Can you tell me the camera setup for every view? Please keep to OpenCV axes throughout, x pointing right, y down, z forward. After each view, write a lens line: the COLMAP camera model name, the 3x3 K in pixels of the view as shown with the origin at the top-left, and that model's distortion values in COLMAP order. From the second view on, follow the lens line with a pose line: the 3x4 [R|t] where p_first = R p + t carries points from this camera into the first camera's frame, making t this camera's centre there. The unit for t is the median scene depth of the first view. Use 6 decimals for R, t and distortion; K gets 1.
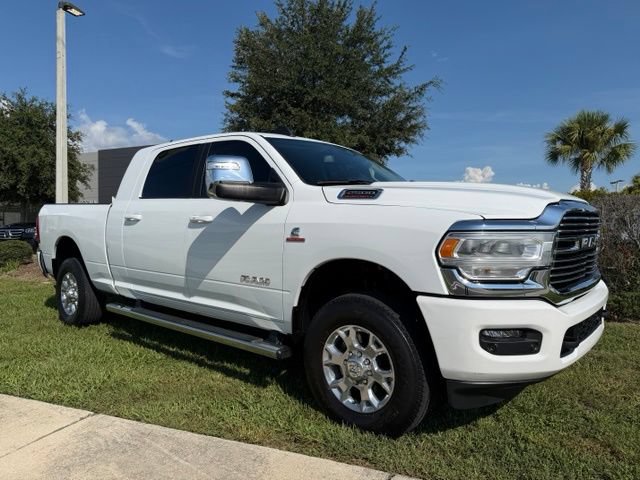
lens RADIAL K [[459.1, 0, 317.5], [0, 459.1, 235.0], [0, 0, 1]] dist [0.051072, -0.062123]
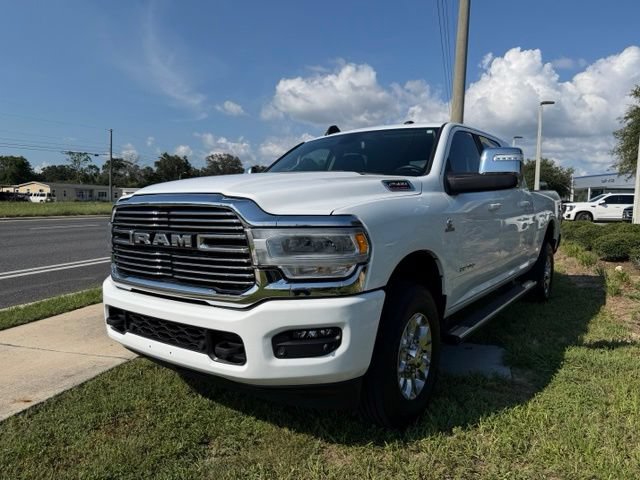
lens RADIAL K [[459.1, 0, 317.5], [0, 459.1, 235.0], [0, 0, 1]] dist [0.051072, -0.062123]
pose [[0.078637, 0.071080, -0.994366, 1.415703], [-0.024550, 0.997290, 0.069348, -0.058621], [0.996601, 0.018958, 0.080169, 1.160929]]
